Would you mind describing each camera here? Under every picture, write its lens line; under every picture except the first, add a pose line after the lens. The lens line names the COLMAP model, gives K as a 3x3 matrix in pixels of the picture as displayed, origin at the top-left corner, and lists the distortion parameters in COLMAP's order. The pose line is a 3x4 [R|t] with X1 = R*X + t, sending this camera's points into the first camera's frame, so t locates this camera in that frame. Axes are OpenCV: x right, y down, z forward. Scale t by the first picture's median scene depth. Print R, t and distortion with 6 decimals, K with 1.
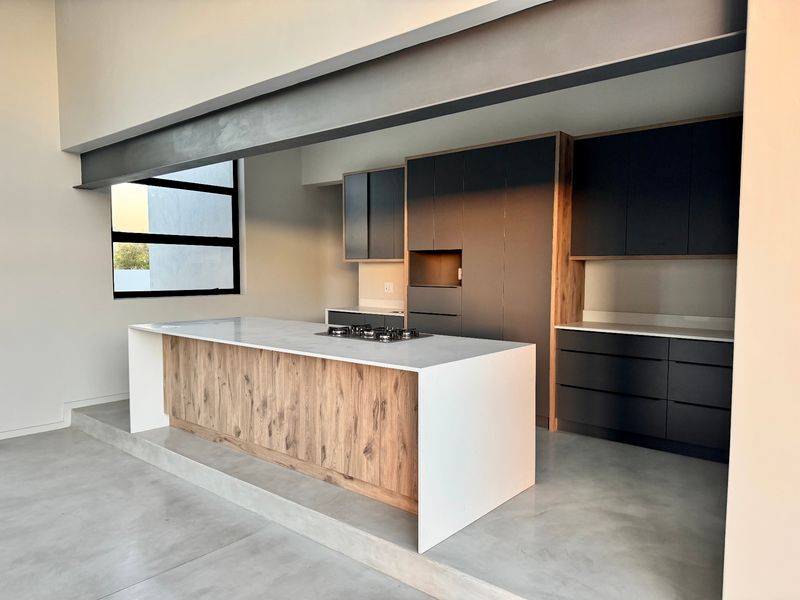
lens RADIAL K [[563.6, 0, 400.0], [0, 563.6, 300.0], [0, 0, 1]] dist [0.082716, -0.104138]
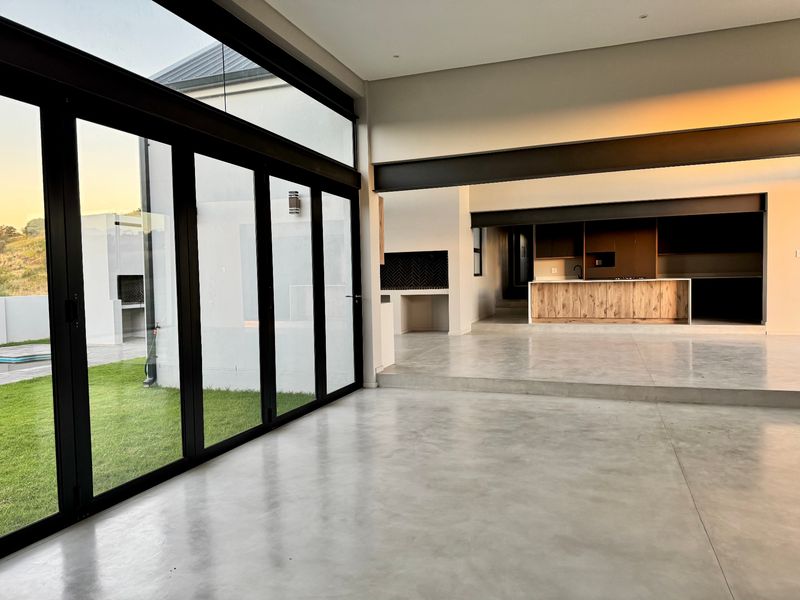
lens RADIAL K [[563.6, 0, 400.0], [0, 563.6, 300.0], [0, 0, 1]] dist [0.082716, -0.104138]
pose [[0.938681, -0.037216, 0.342773, -2.194426], [0.044297, 0.998936, -0.012848, 0.153615], [-0.341930, 0.027243, 0.939331, -1.401691]]
